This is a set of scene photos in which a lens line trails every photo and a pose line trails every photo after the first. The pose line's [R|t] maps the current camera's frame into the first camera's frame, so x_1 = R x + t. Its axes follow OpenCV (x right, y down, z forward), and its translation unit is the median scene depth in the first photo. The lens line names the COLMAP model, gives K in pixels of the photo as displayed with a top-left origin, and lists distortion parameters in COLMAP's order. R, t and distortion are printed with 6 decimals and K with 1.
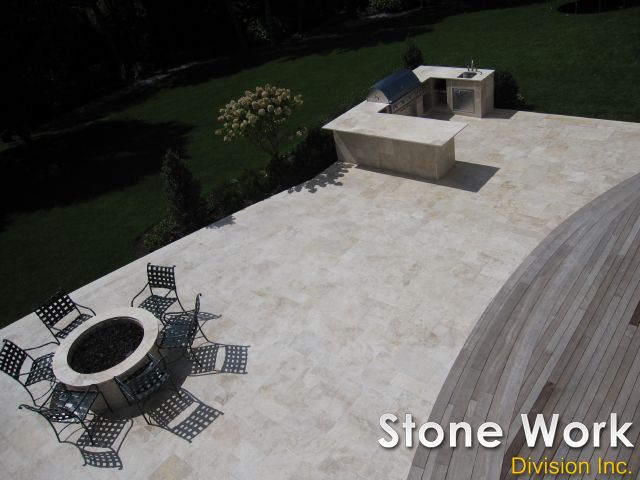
lens RADIAL K [[528.8, 0, 321.0], [0, 528.8, 240.4], [0, 0, 1]] dist [-0.064967, 0.030343]
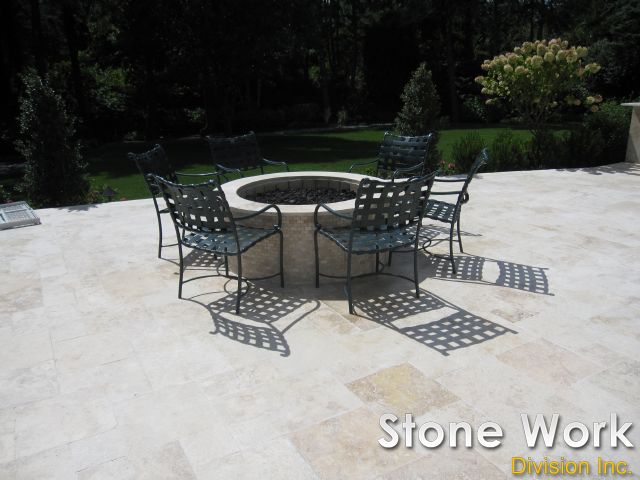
lens RADIAL K [[528.8, 0, 320.3], [0, 528.8, 239.4], [0, 0, 1]] dist [-0.064967, 0.030343]
pose [[0.926563, 0.255035, -0.276474, -0.239644], [-0.314413, 0.928595, -0.197121, 0.399235], [0.206460, 0.269572, 0.940588, 0.510664]]
